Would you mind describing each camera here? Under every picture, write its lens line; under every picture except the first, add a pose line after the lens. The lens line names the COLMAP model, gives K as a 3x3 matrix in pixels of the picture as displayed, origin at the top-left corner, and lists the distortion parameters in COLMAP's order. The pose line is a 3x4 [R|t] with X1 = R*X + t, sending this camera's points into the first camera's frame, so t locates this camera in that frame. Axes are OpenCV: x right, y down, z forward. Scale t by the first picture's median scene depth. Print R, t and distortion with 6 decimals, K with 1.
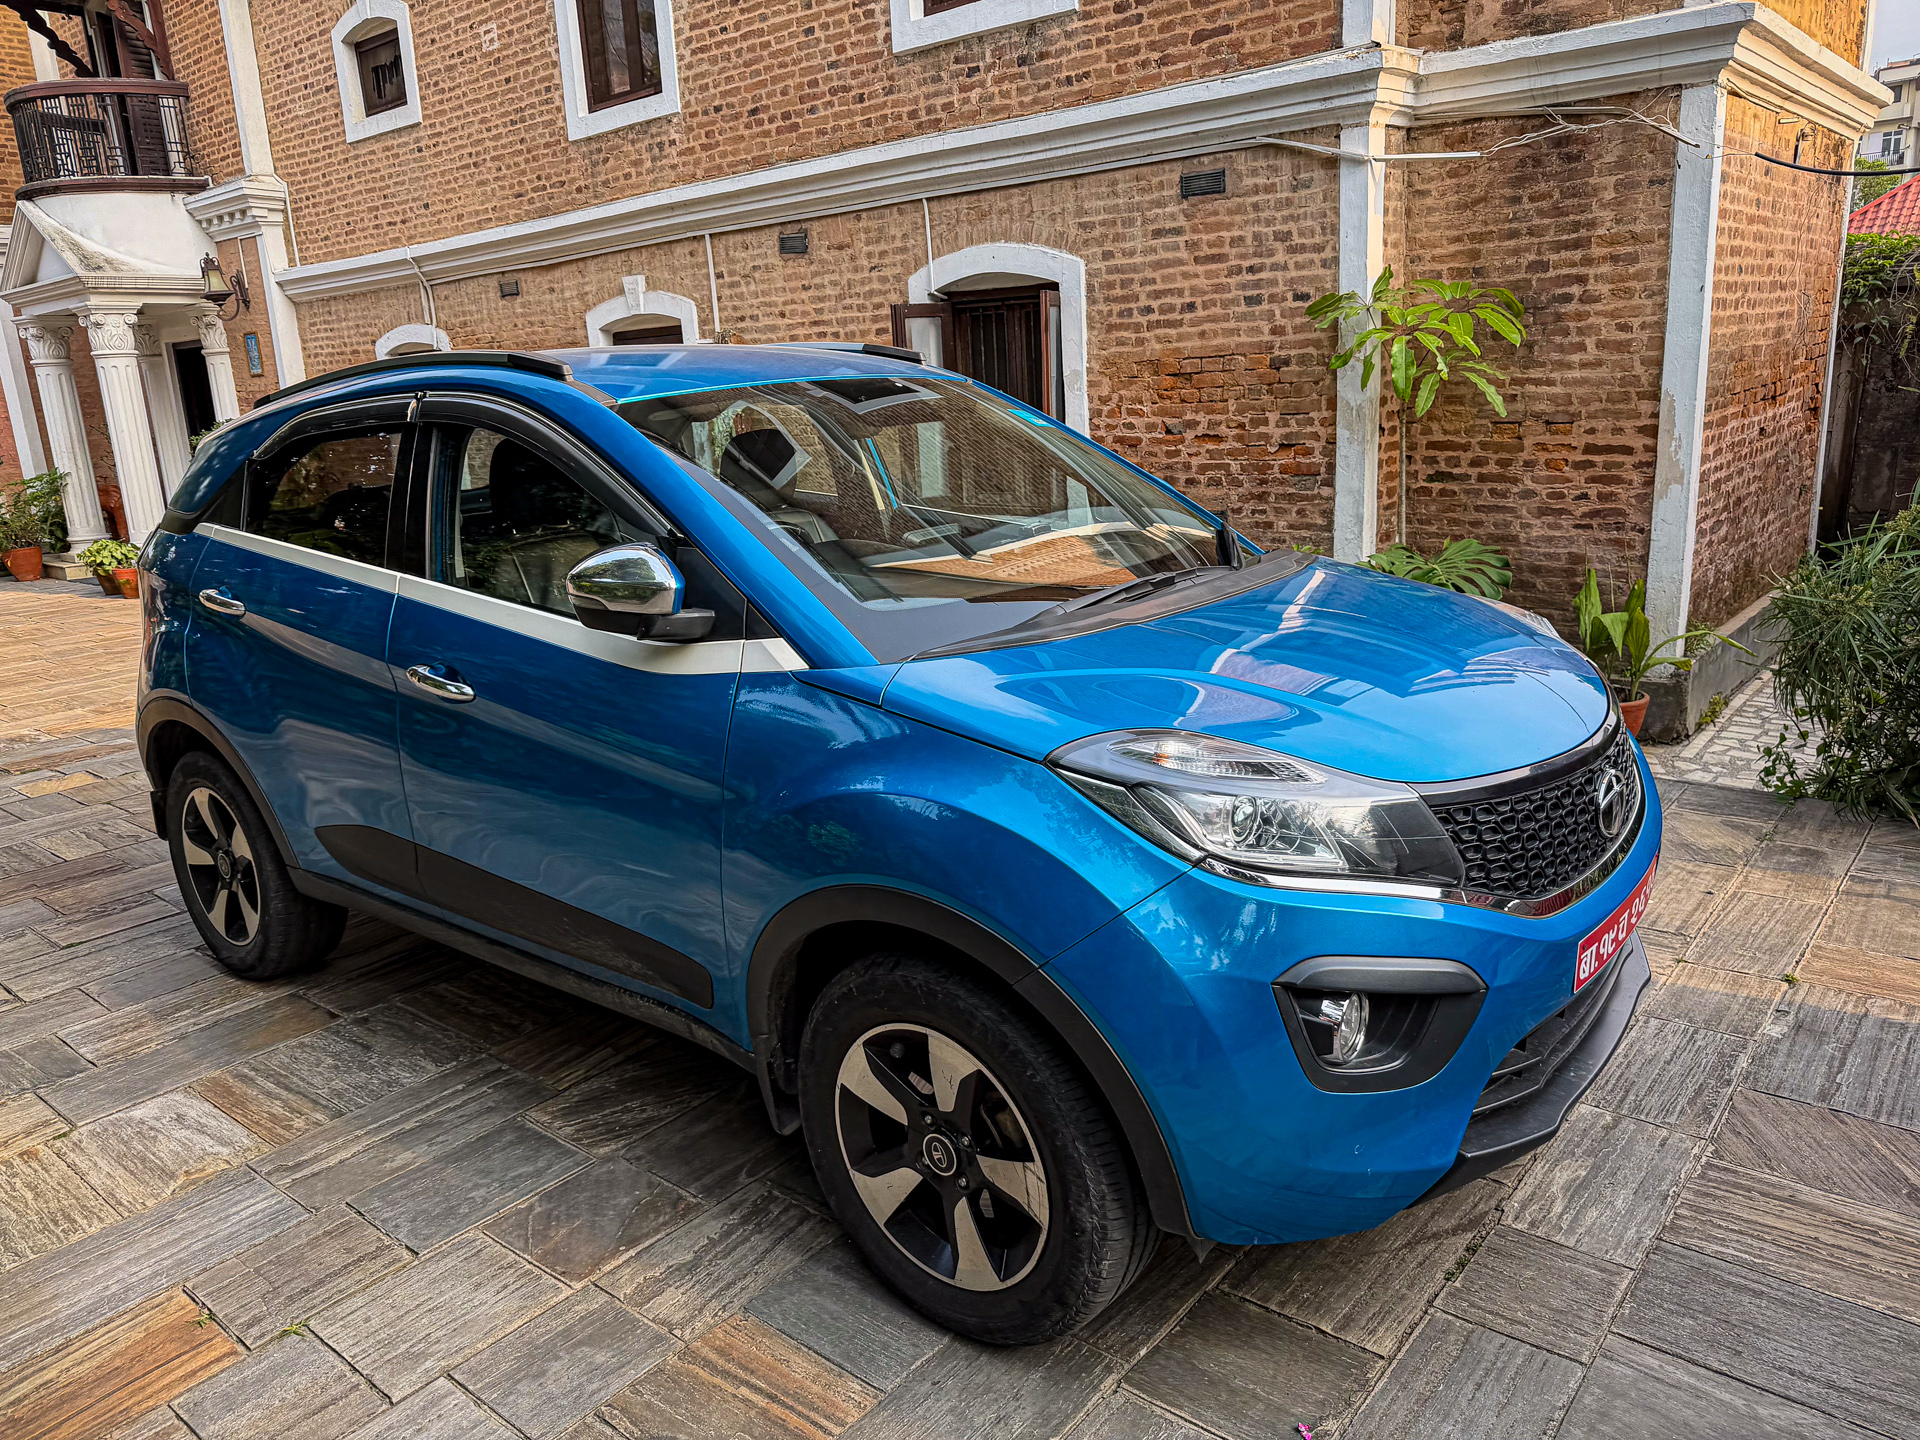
lens RADIAL K [[1391.9, 0, 960.0], [0, 1391.9, 720.0], [0, 0, 1]] dist [-0.084382, 0.070346]
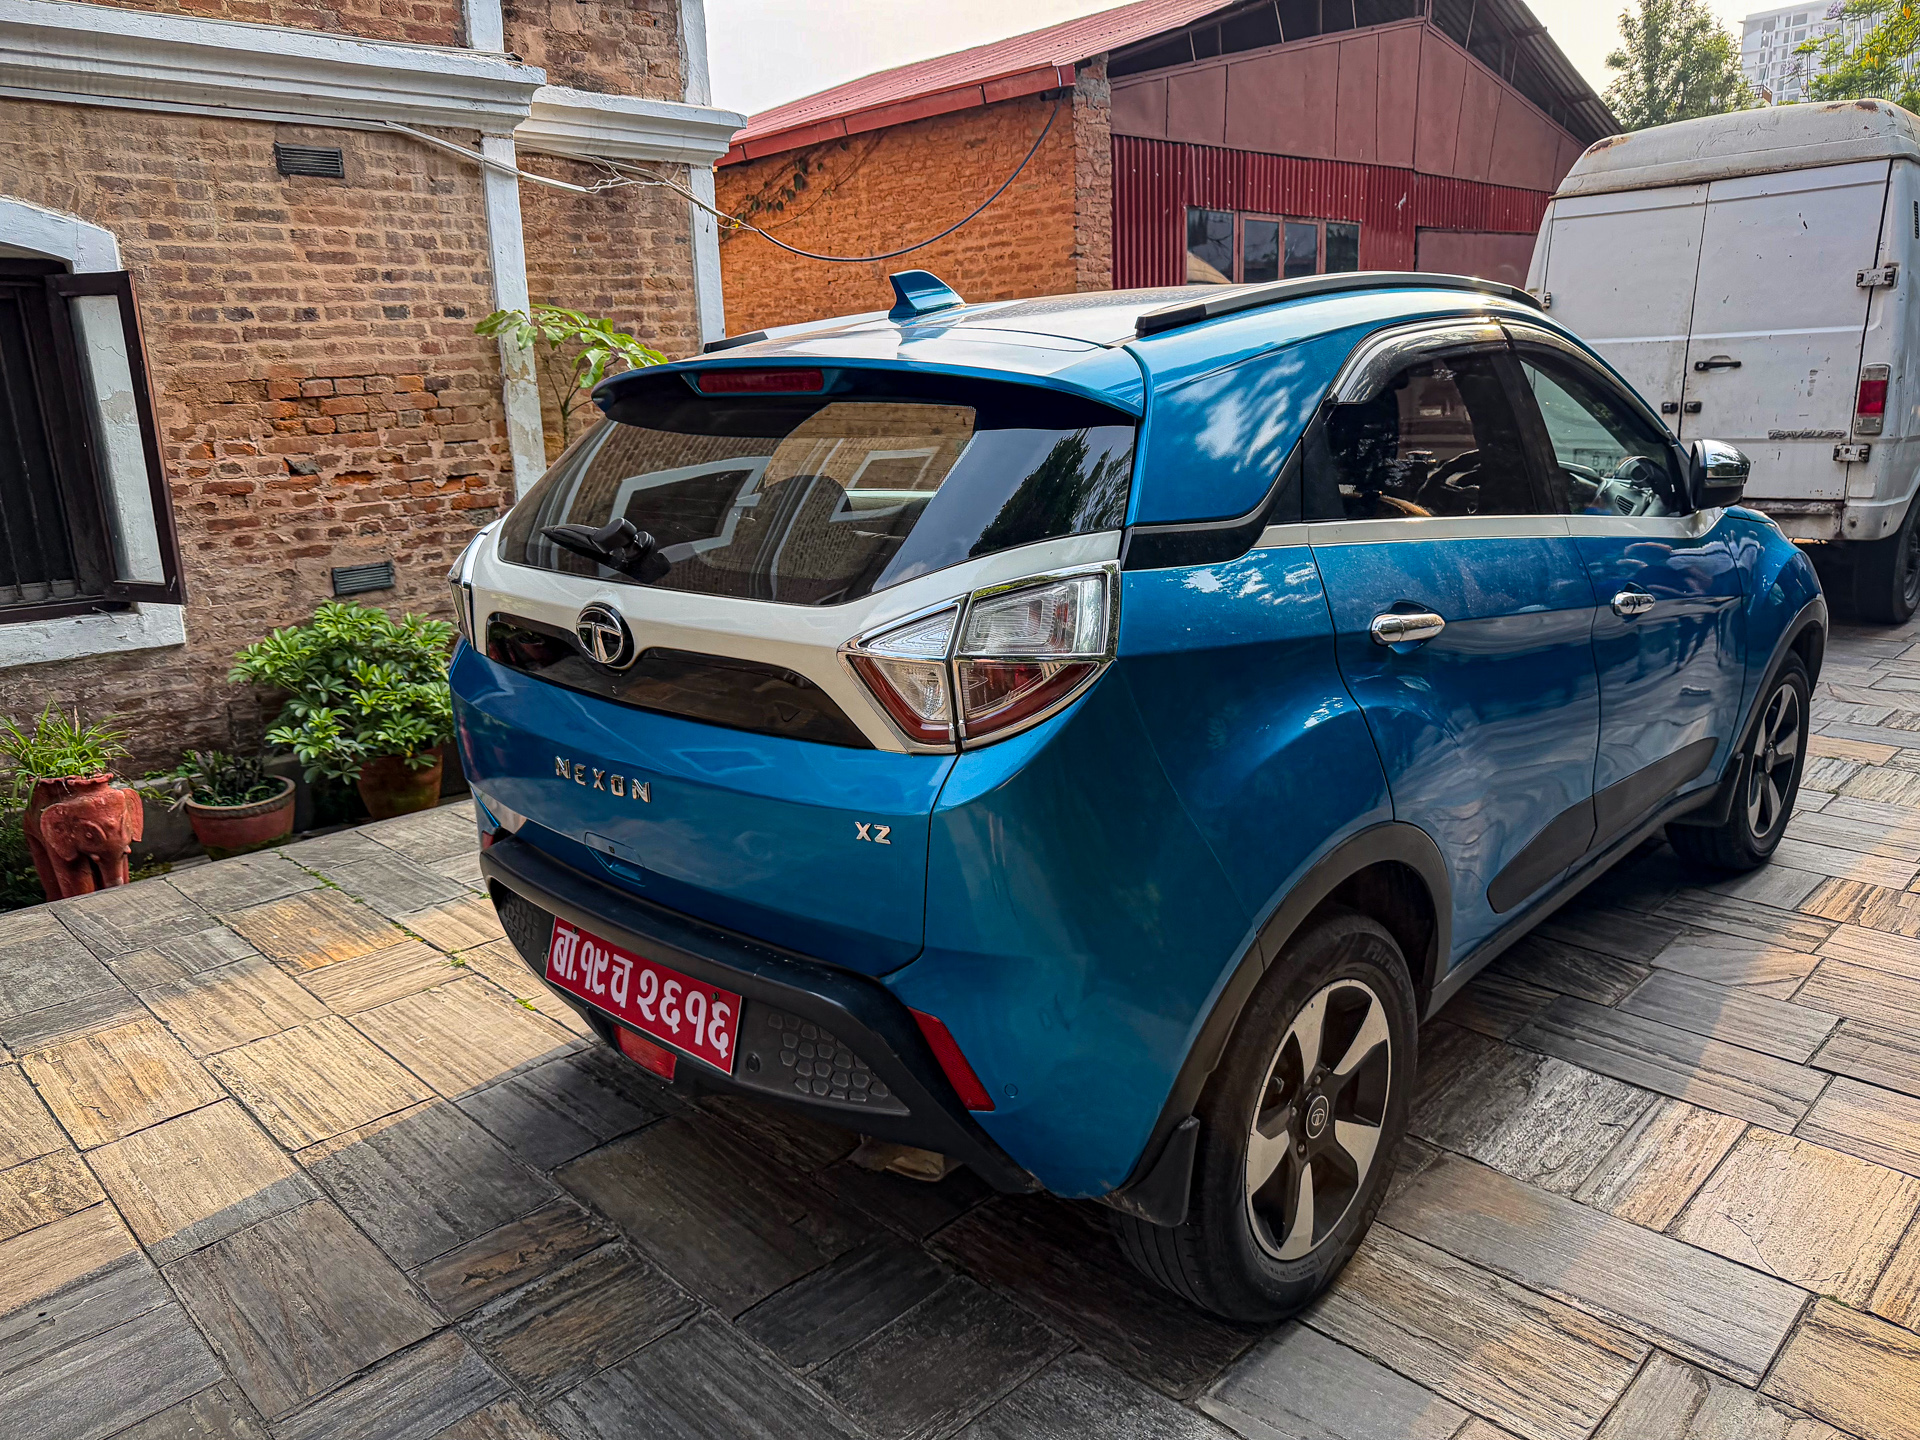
lens RADIAL K [[1391.9, 0, 960.0], [0, 1391.9, 720.0], [0, 0, 1]] dist [-0.084382, 0.070346]
pose [[0.095272, -0.196090, 0.975947, -0.629455], [0.257036, 0.952005, 0.166188, -0.113269], [-0.961694, 0.235020, 0.141101, 0.596896]]
